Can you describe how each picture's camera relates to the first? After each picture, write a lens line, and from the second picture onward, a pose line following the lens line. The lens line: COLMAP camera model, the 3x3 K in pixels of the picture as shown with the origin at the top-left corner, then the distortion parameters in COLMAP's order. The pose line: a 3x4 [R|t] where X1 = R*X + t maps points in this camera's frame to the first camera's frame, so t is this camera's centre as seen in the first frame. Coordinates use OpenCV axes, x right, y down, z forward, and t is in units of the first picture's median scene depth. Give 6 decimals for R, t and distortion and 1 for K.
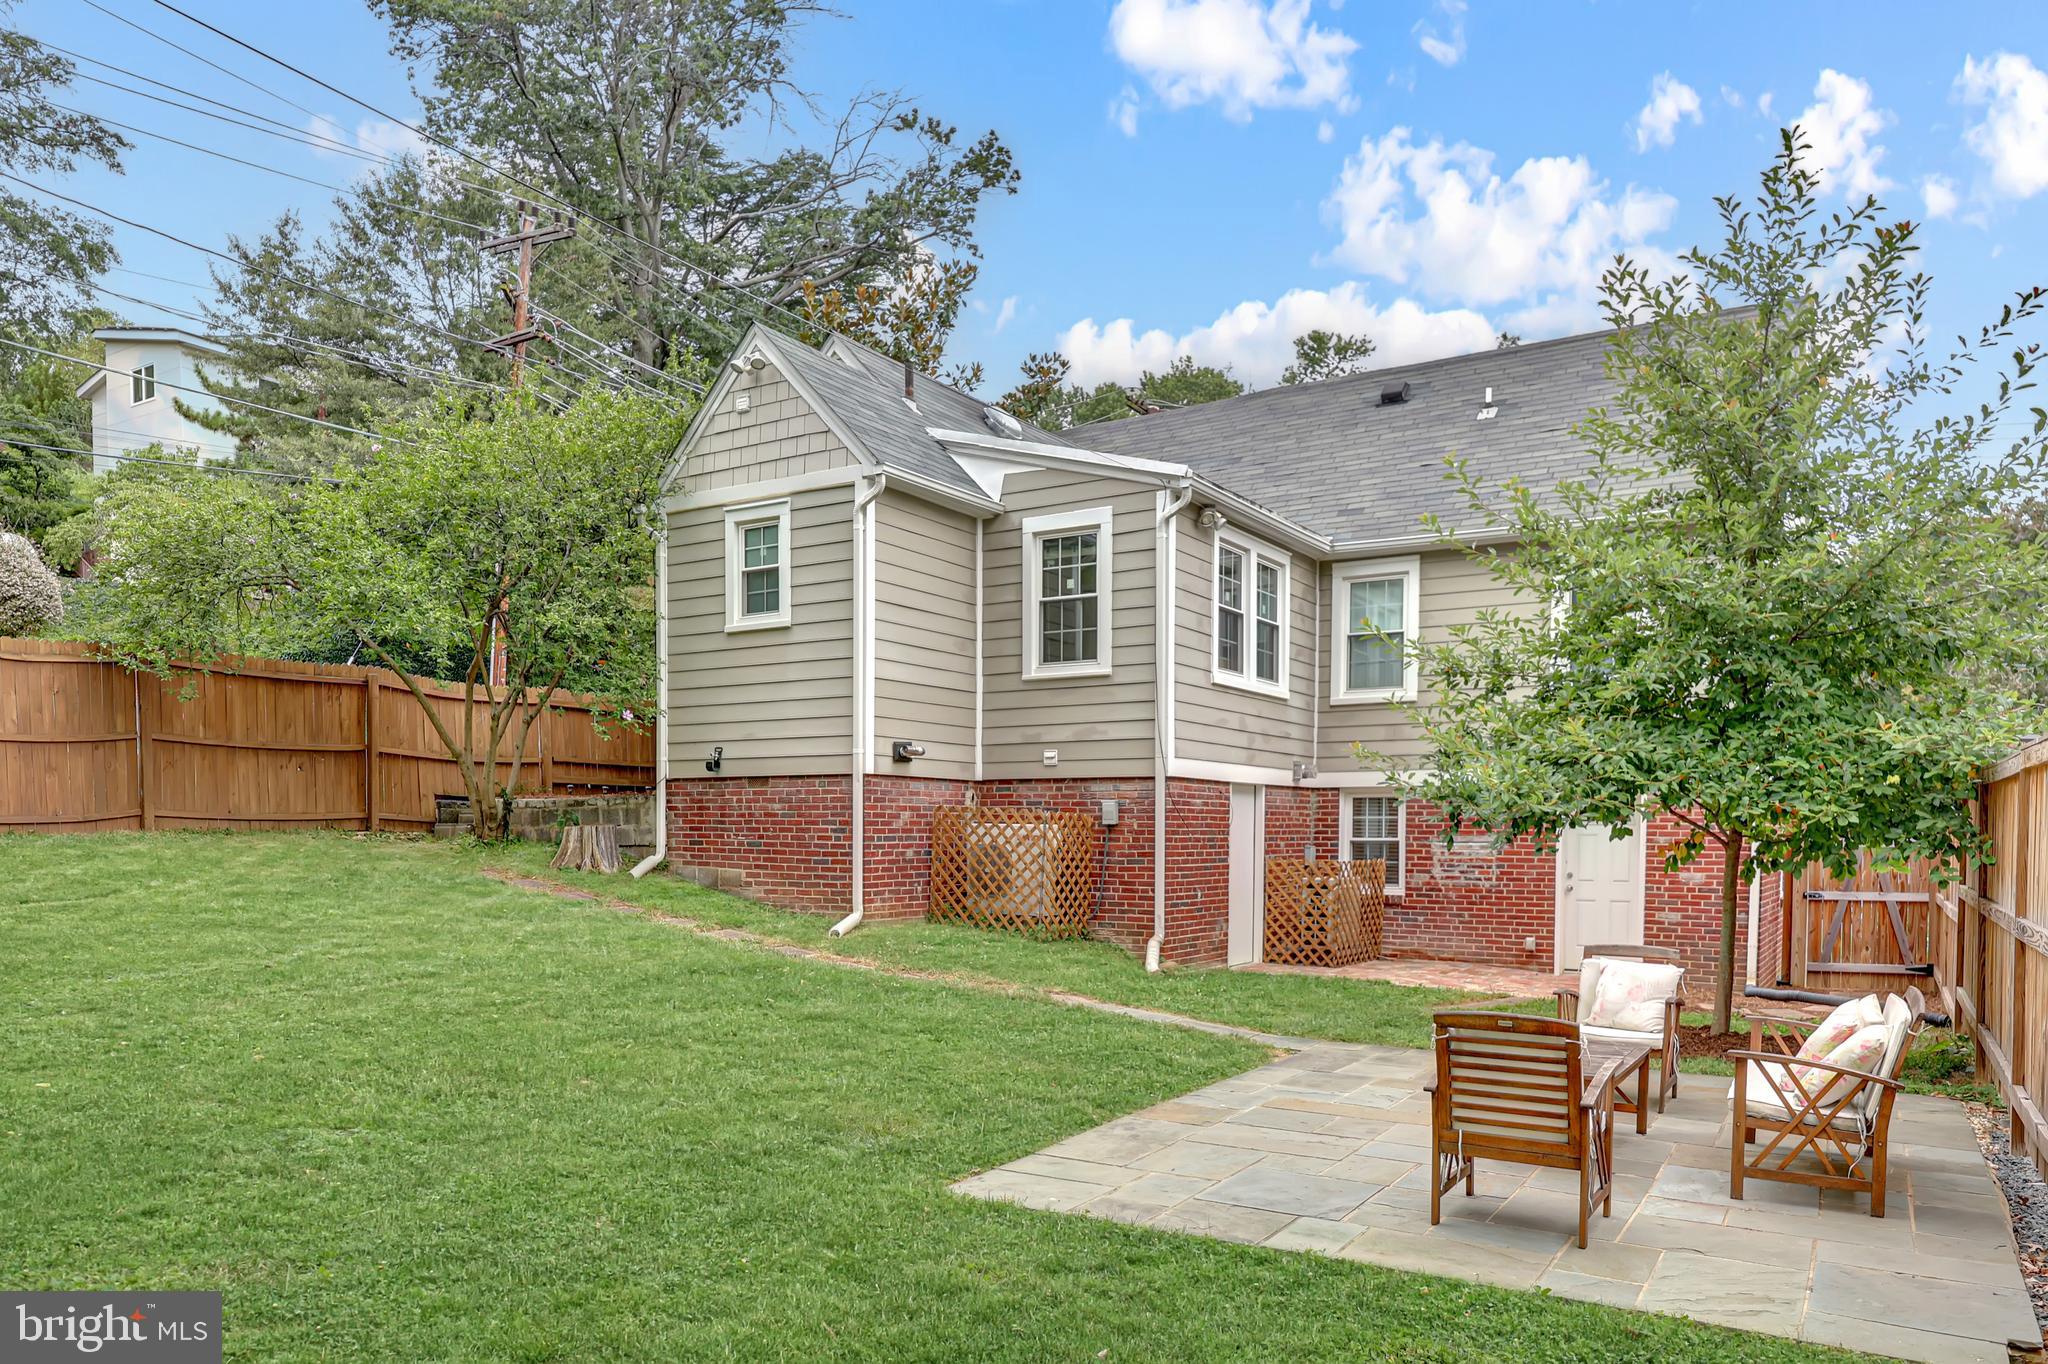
lens RADIAL K [[1394.2, 0, 1014.8], [0, 1394.2, 897.2], [0, 0, 1]] dist [0.000642, 0.000713]
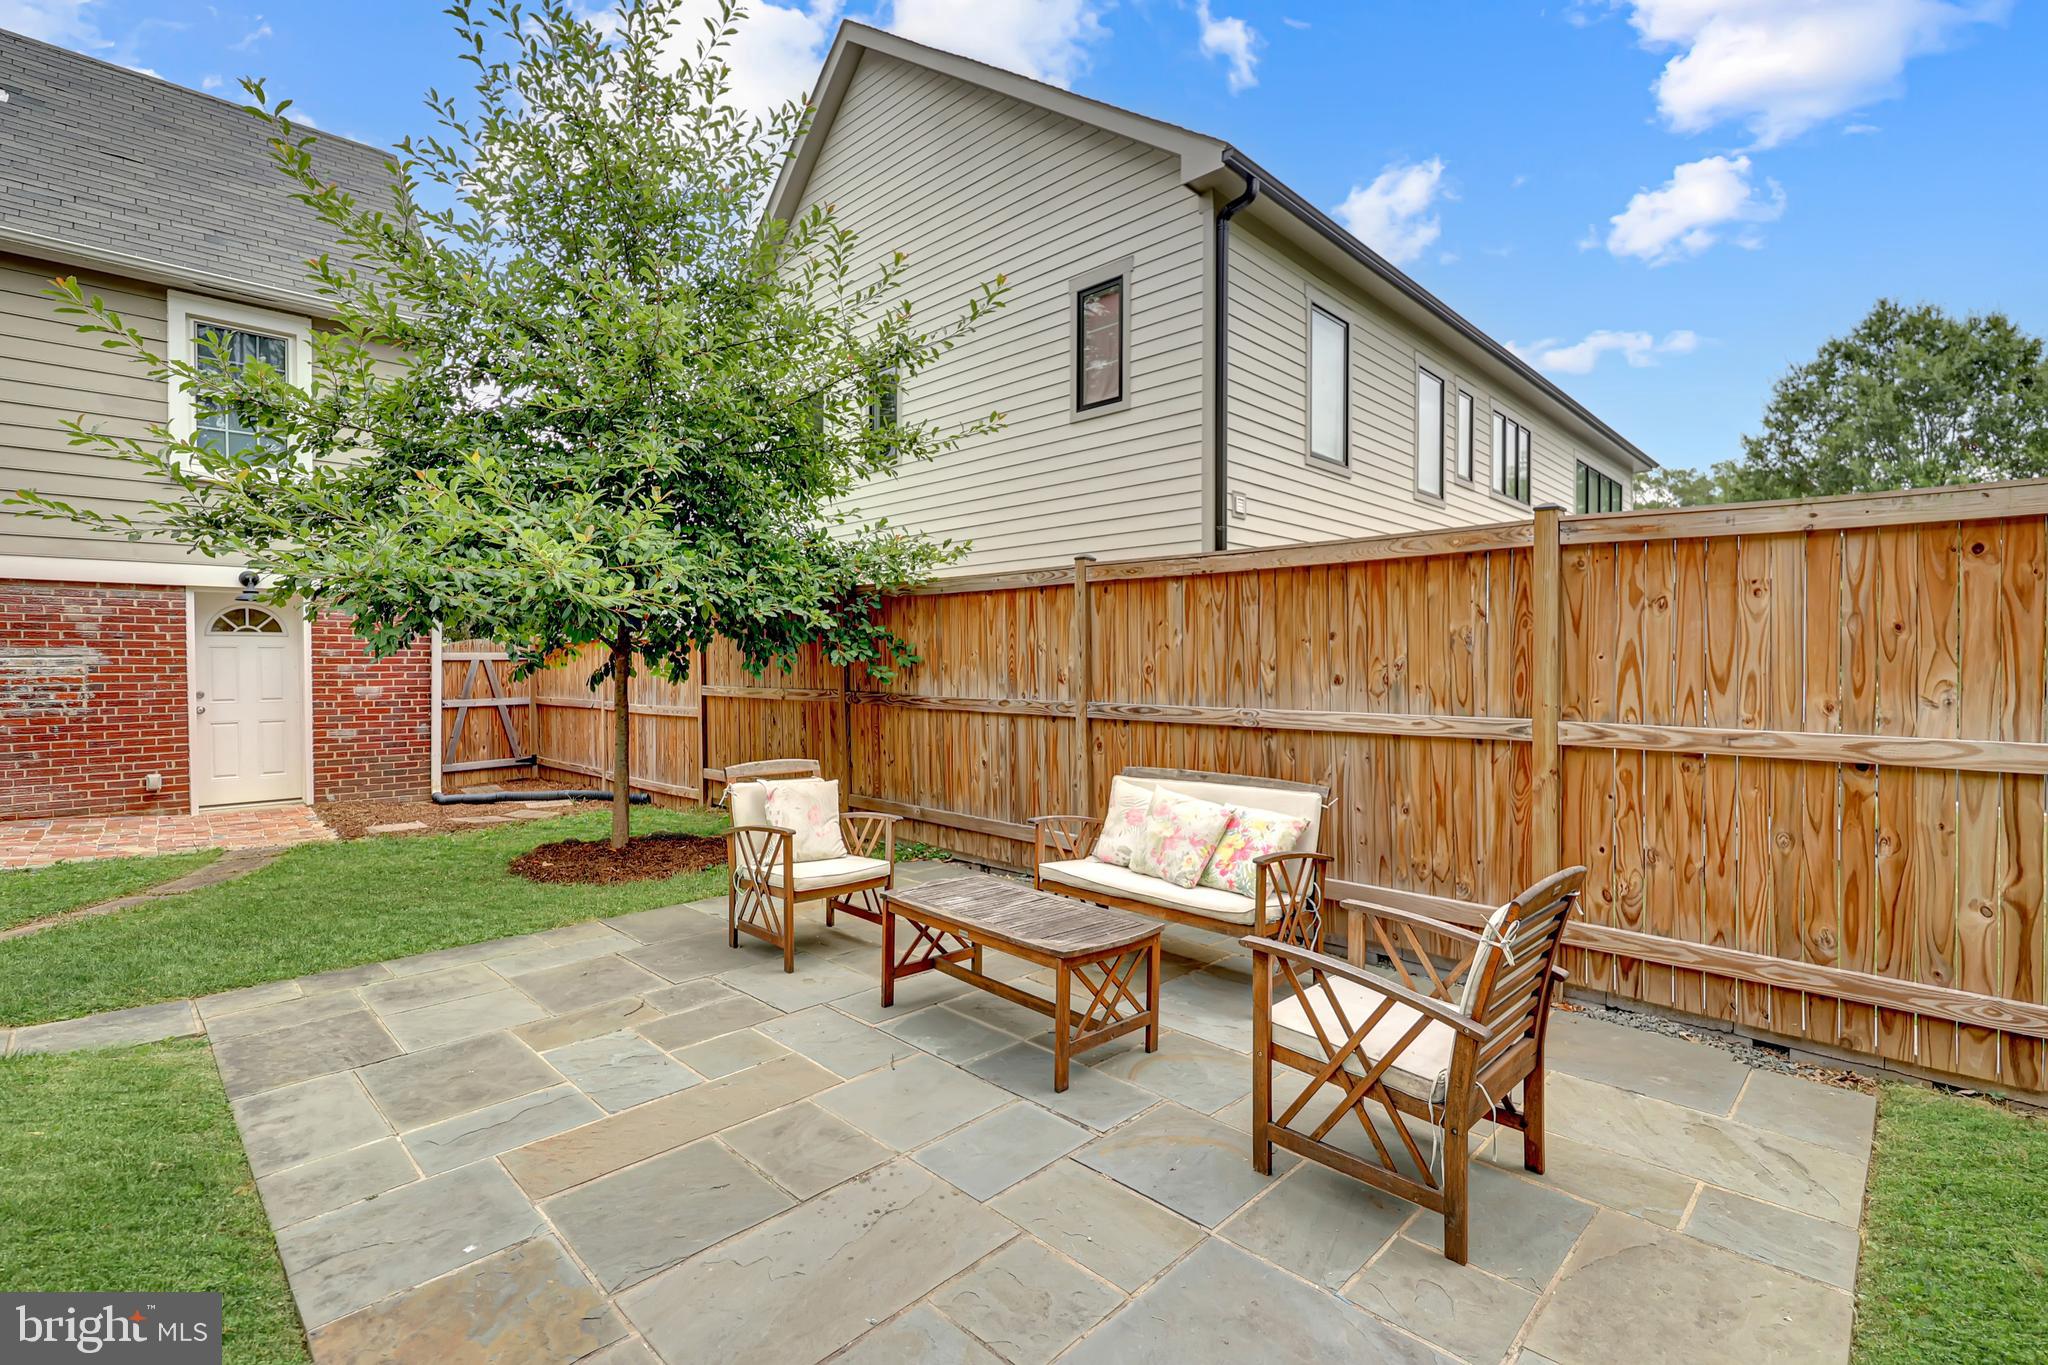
lens RADIAL K [[931.2, 0, 1024.4], [0, 931.2, 675.6], [0, 0, 1]] dist [0.003845, -0.000494]
pose [[0.215489, -0.021374, 0.976272, -0.049458], [0.052147, 0.998586, 0.010352, -0.007821], [-0.975113, 0.048679, 0.216299, 0.421273]]
